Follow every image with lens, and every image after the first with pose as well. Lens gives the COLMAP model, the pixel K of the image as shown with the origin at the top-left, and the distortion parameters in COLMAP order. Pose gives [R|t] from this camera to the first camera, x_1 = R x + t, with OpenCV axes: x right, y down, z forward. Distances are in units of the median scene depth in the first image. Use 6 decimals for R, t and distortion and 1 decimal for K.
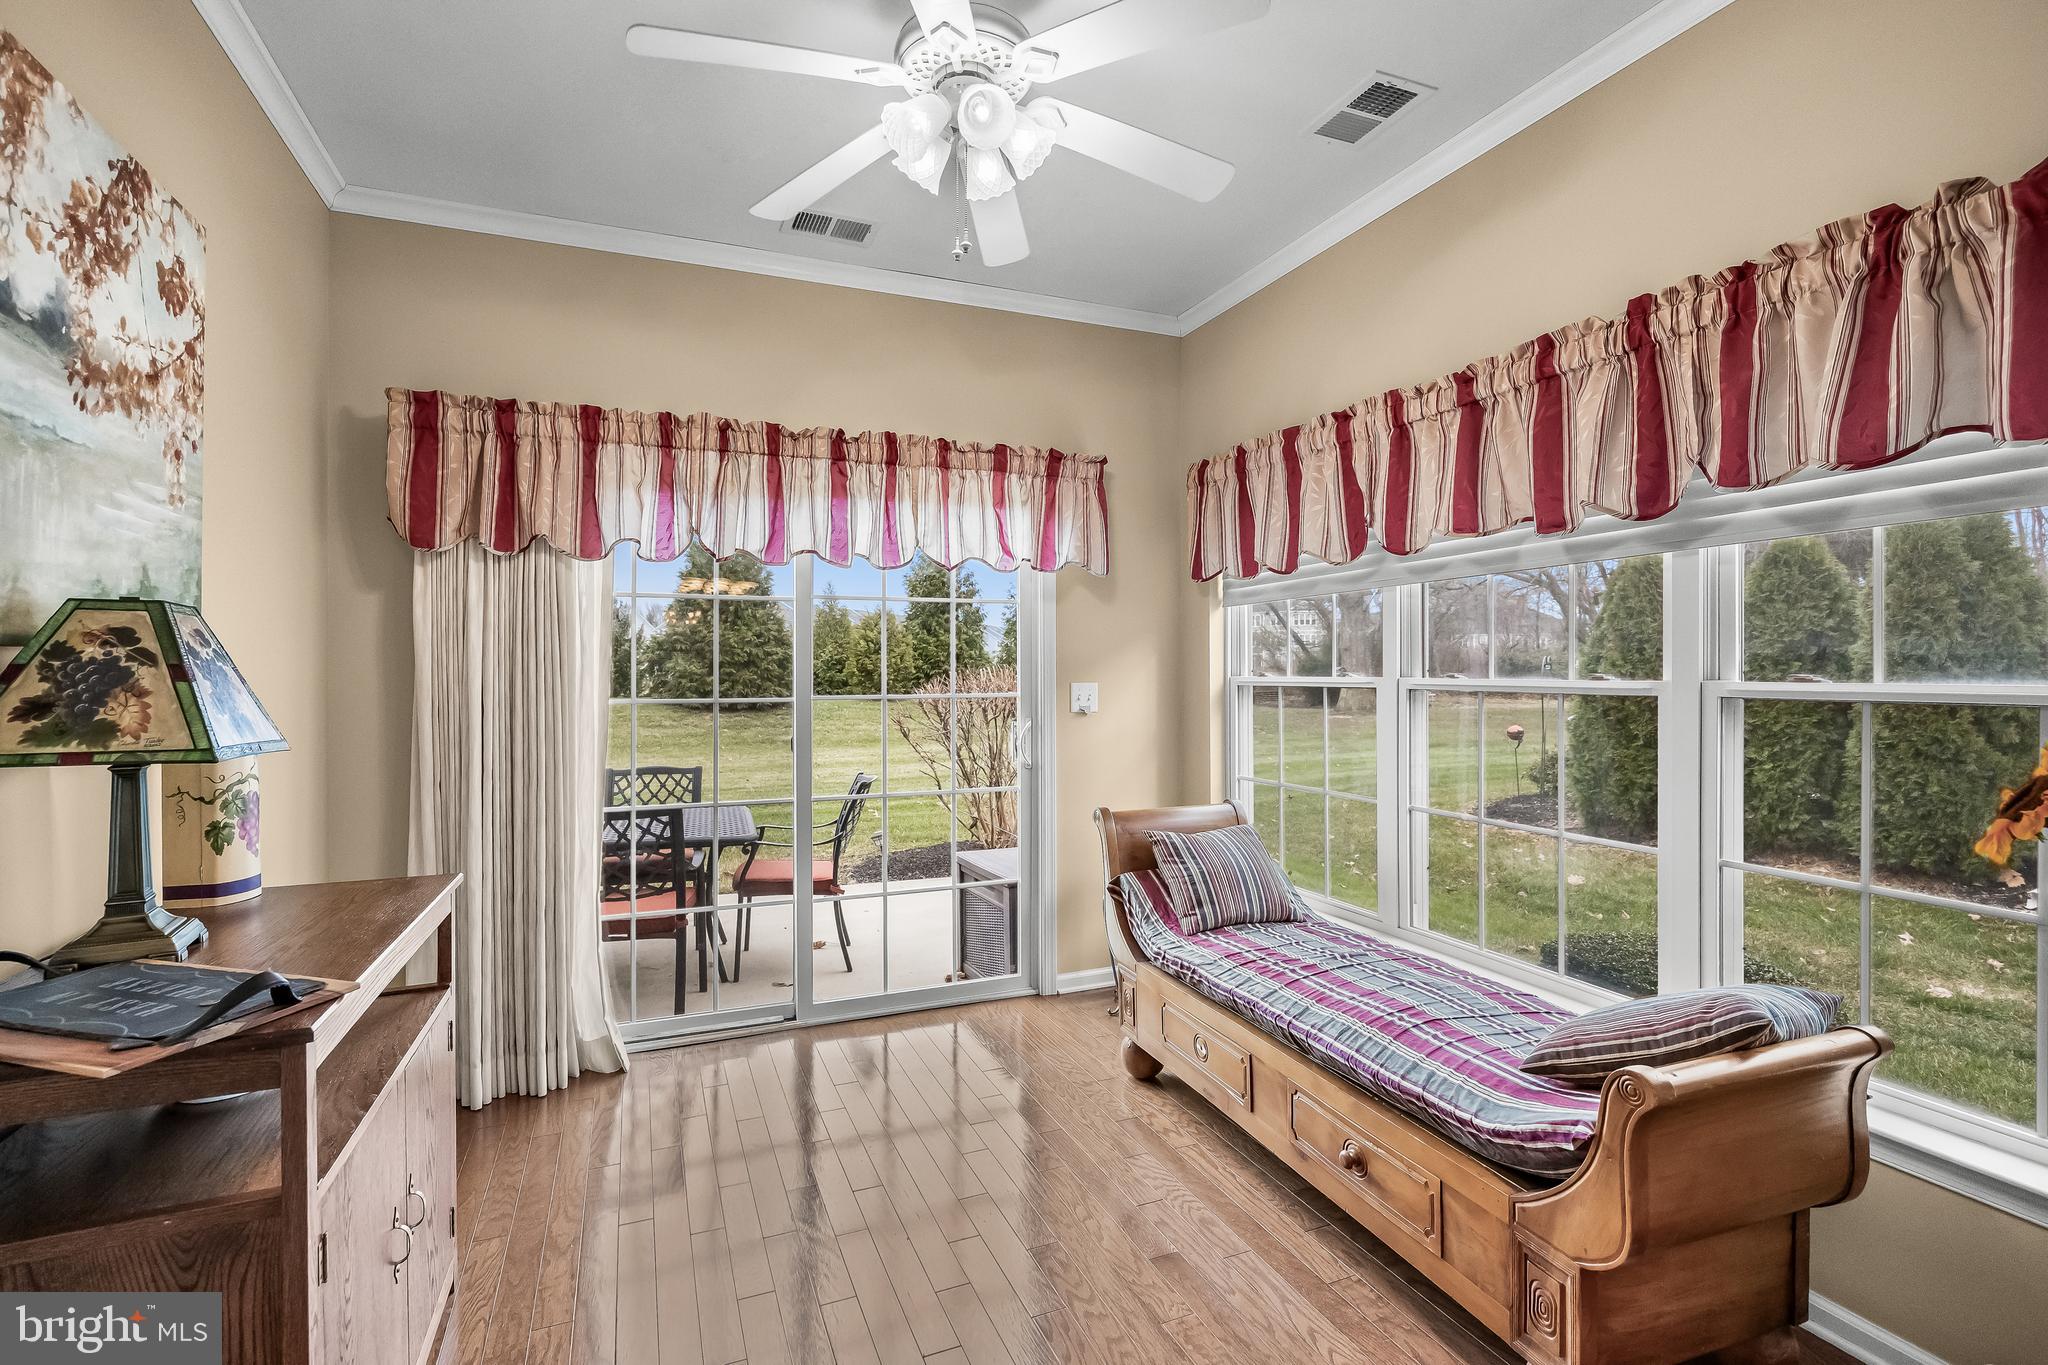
lens RADIAL K [[985.7, 0, 1029.7], [0, 985.7, 696.3], [0, 0, 1]] dist [0.021863, 0.000196]
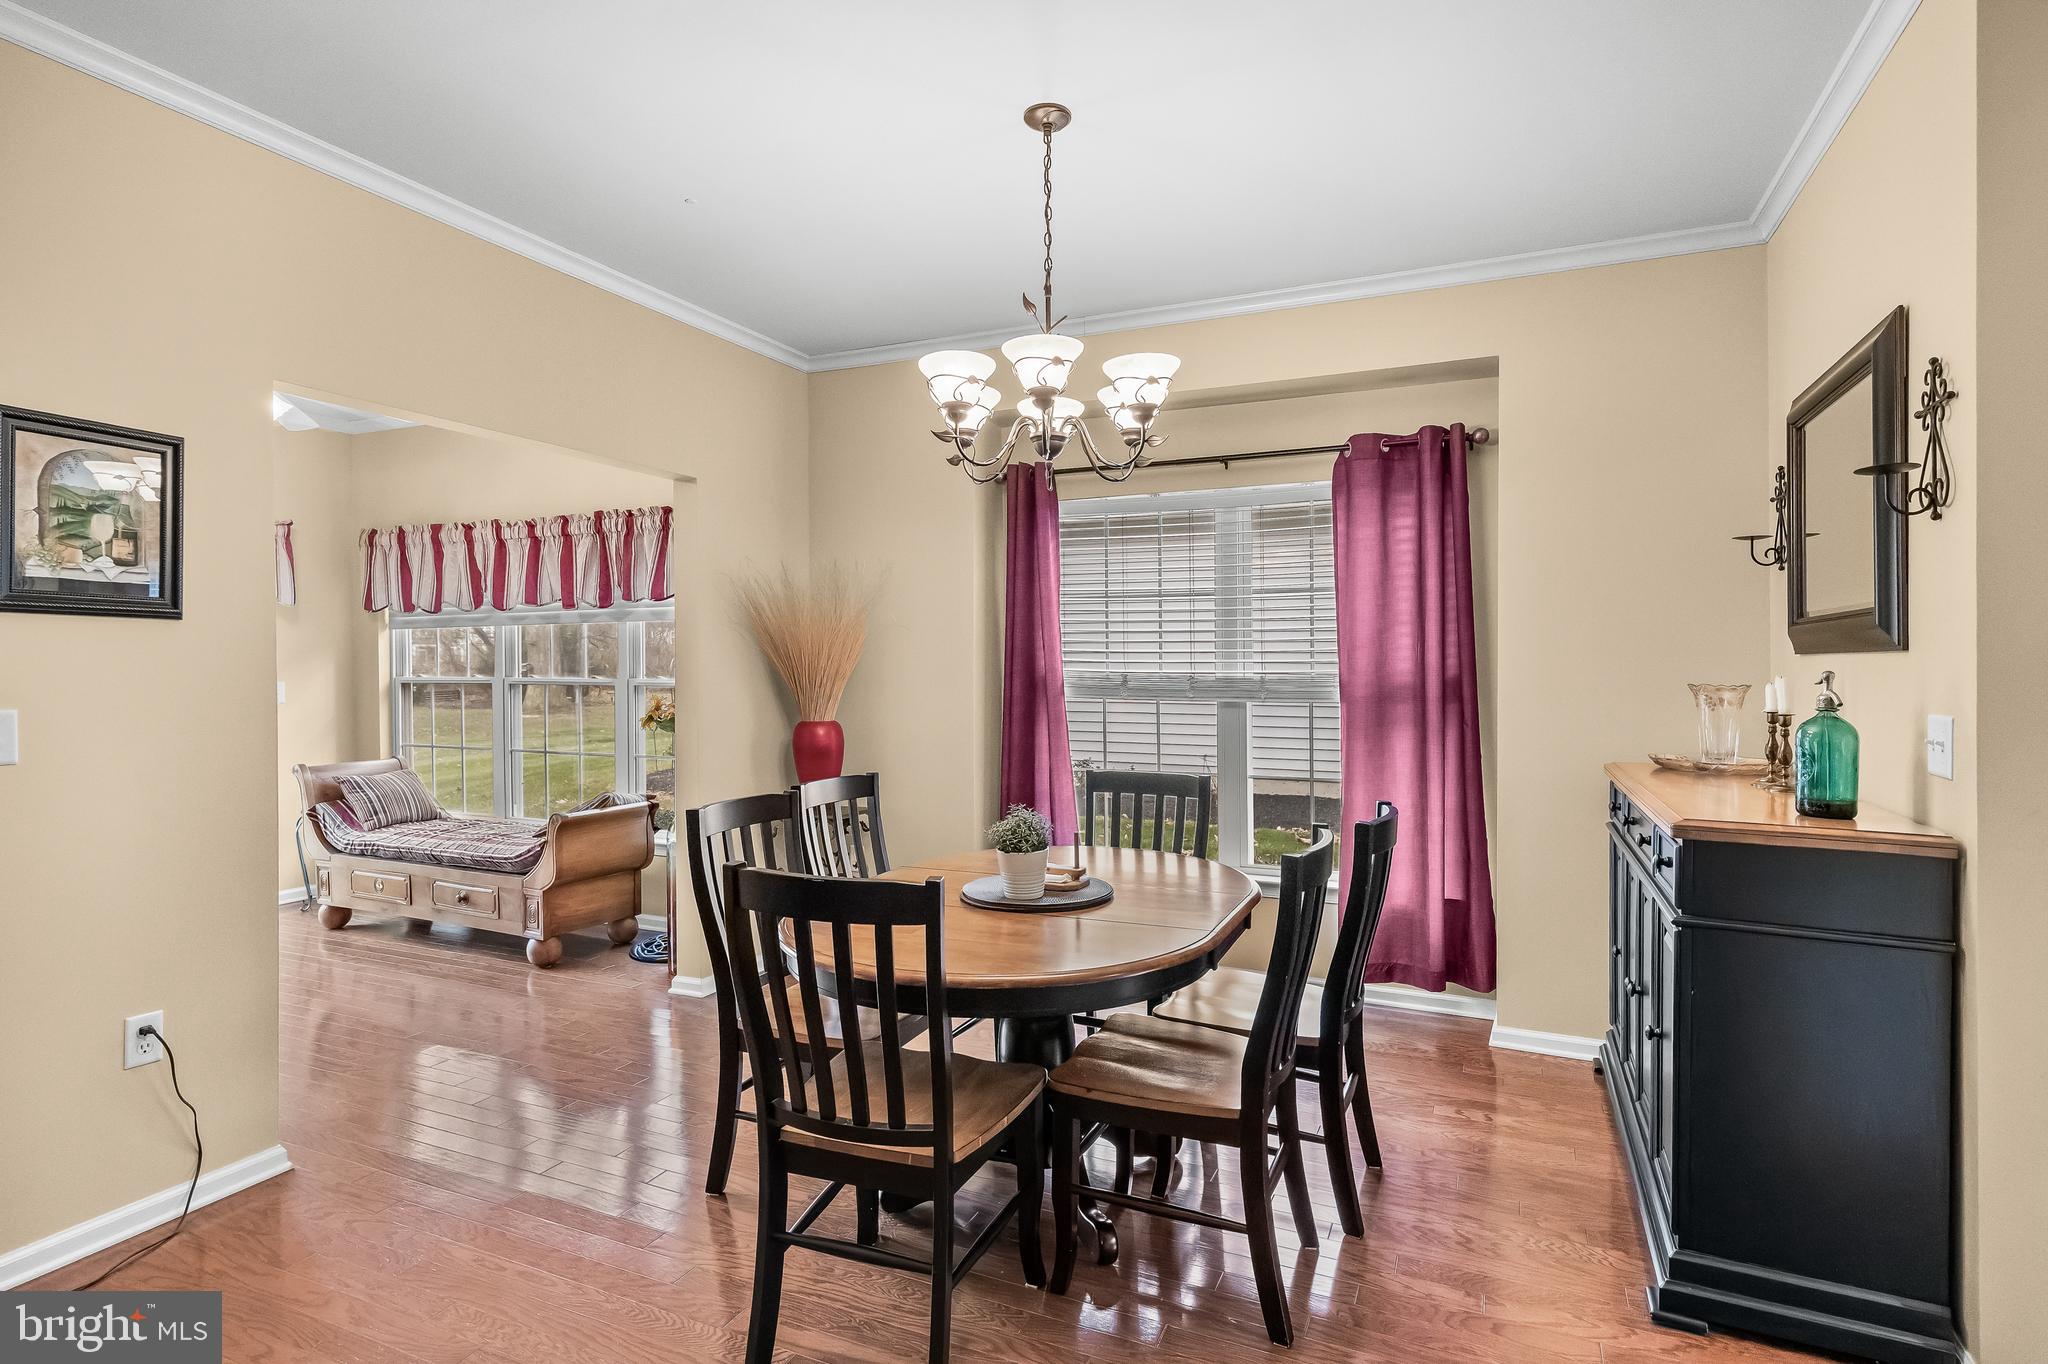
lens RADIAL K [[1036.0, 0, 1021.8], [0, 1036.0, 676.4], [0, 0, 1]] dist [0.000007, -0.000085]
pose [[0.733567, -0.004550, 0.679602, -0.210545], [0.016202, 0.999810, -0.010794, 0.015000], [-0.679424, 0.018929, 0.733502, -1.004363]]
